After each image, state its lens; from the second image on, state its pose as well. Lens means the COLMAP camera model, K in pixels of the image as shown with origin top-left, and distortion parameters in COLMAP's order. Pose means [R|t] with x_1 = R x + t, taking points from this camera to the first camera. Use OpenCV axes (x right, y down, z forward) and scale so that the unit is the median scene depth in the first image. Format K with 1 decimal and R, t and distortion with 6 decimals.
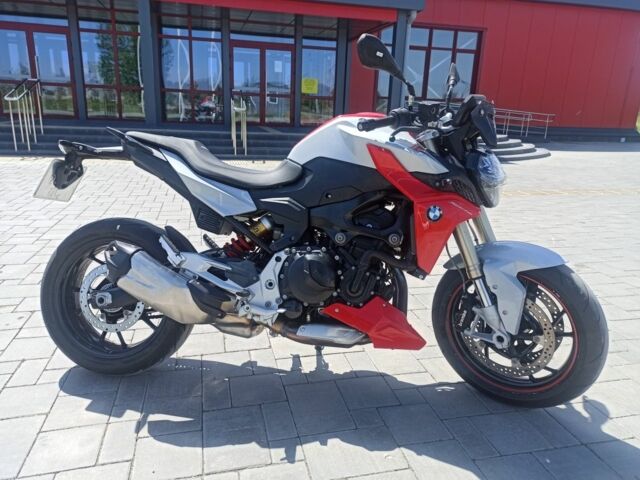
lens RADIAL K [[472.3, 0, 320.0], [0, 472.3, 240.0], [0, 0, 1]] dist [0.044393, -0.030034]
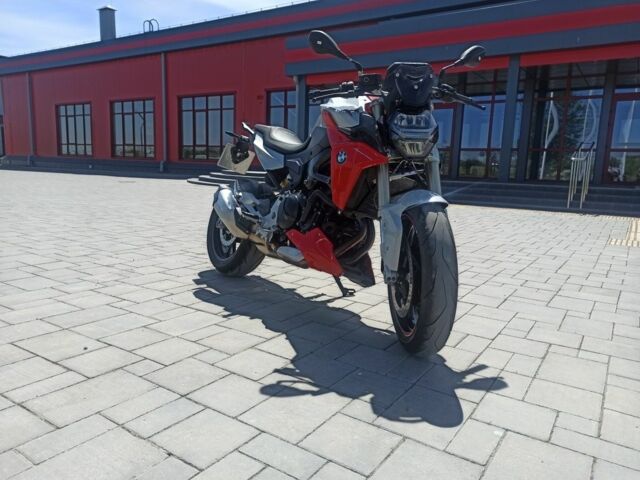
lens RADIAL K [[472.3, 0, 320.0], [0, 472.3, 240.0], [0, 0, 1]] dist [0.044393, -0.030034]
pose [[0.677560, 0.097298, -0.729003, 1.039076], [-0.203872, 0.977215, -0.059059, 0.222001], [0.706646, 0.188639, 0.681958, 0.136538]]
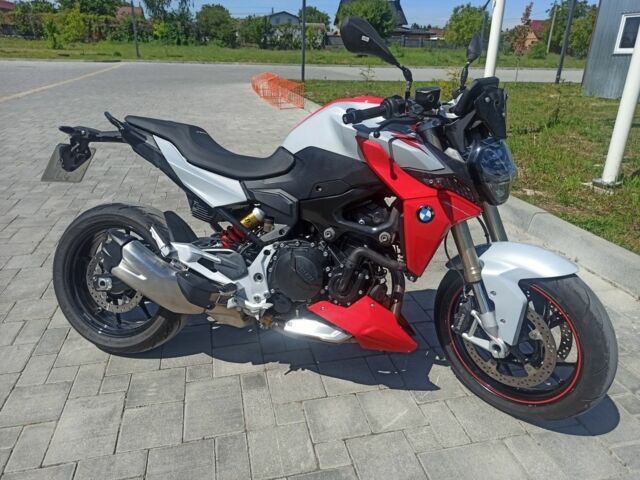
lens RADIAL K [[472.3, 0, 320.0], [0, 472.3, 240.0], [0, 0, 1]] dist [0.044393, -0.030034]
pose [[0.990664, 0.034261, -0.131952, 0.148125], [-0.020411, 0.994271, 0.104921, -0.090277], [0.134791, -0.101249, 0.985688, 0.055027]]
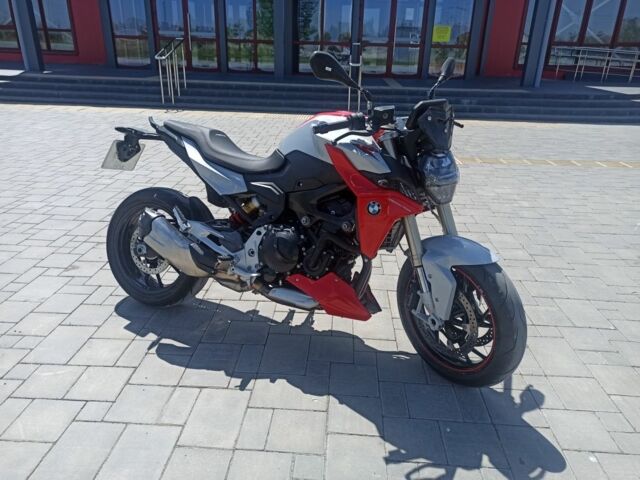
lens RADIAL K [[472.3, 0, 320.0], [0, 472.3, 240.0], [0, 0, 1]] dist [0.044393, -0.030034]
pose [[0.956628, 0.098645, -0.274101, 0.402174], [-0.068655, 0.990762, 0.116949, -0.096140], [0.283105, -0.093059, 0.954564, -0.130022]]
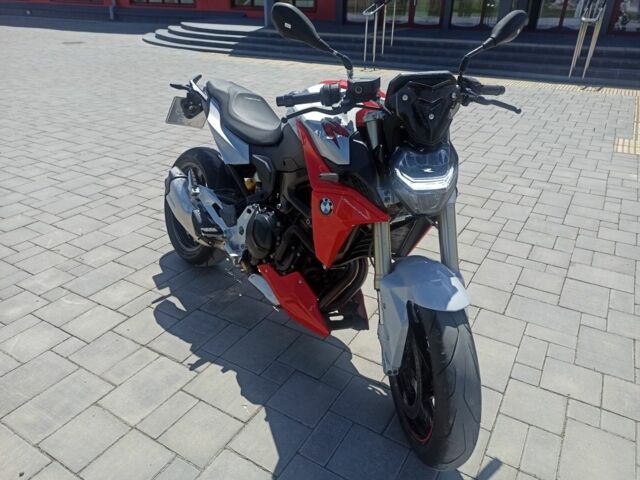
lens RADIAL K [[472.3, 0, 320.0], [0, 472.3, 240.0], [0, 0, 1]] dist [0.044393, -0.030034]
pose [[0.712518, 0.294294, -0.636953, 0.767549], [-0.172292, 0.953378, 0.247762, -0.201436], [0.680172, -0.066793, 0.730004, 0.289893]]
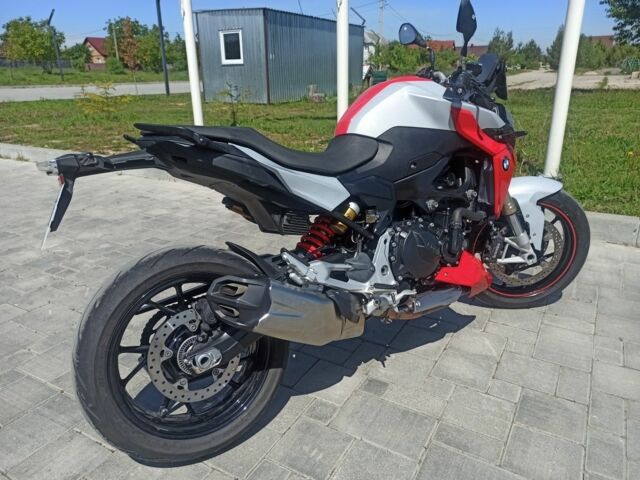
lens RADIAL K [[472.3, 0, 320.0], [0, 472.3, 240.0], [0, 0, 1]] dist [0.044393, -0.030034]
pose [[0.779145, -0.259014, 0.570829, -0.723445], [0.211399, 0.965865, 0.149716, -0.130756], [-0.590122, 0.004022, 0.807304, 0.321644]]
